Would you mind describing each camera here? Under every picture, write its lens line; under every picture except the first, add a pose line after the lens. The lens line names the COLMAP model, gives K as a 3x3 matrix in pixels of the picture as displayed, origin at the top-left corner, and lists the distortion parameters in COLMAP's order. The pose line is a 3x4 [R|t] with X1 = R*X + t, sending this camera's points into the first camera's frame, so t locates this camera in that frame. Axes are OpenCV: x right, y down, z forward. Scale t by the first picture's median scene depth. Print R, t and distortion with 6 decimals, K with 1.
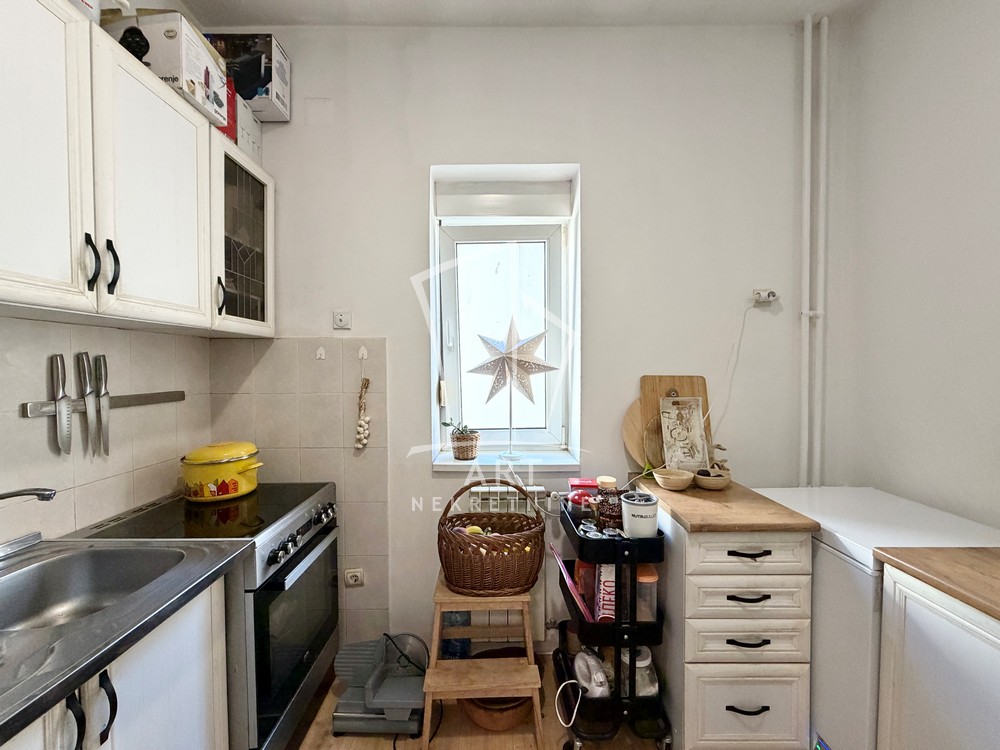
lens RADIAL K [[399.6, 0, 493.4], [0, 399.6, 376.4], [0, 0, 1]] dist [-0.001370, 0.000288]
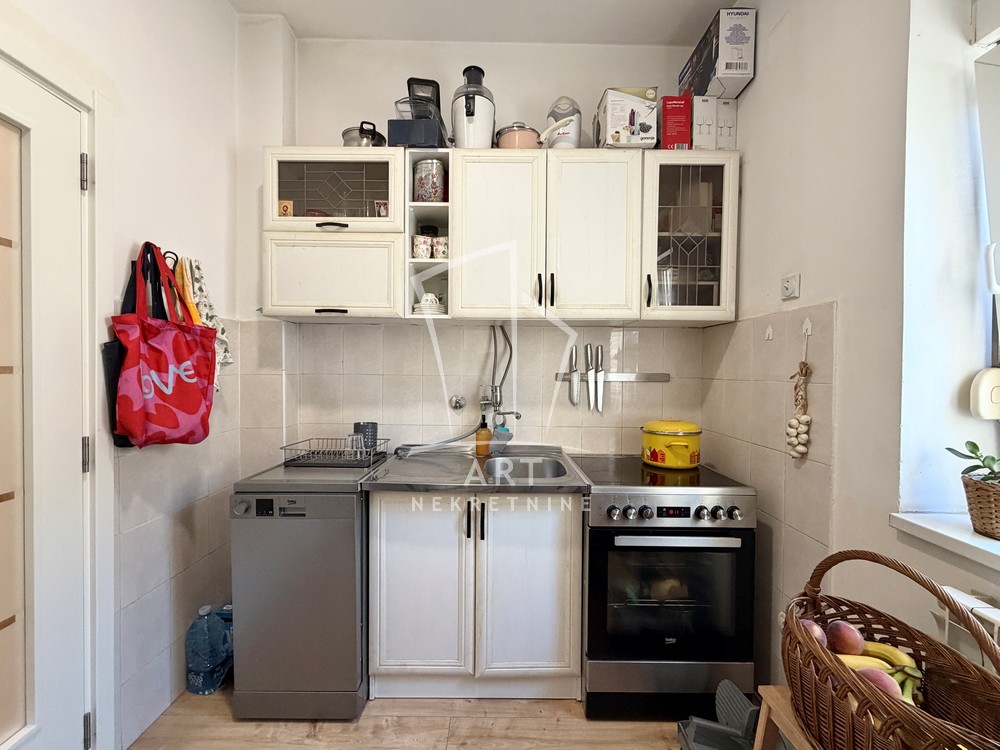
lens RADIAL K [[399.6, 0, 497.6], [0, 399.6, 373.7], [0, 0, 1]] dist [-0.001370, 0.000288]
pose [[0.008271, 0.017370, -0.999815, 0.440888], [-0.031399, 0.999361, 0.017102, 0.033900], [0.999473, 0.031252, 0.008811, 0.486065]]
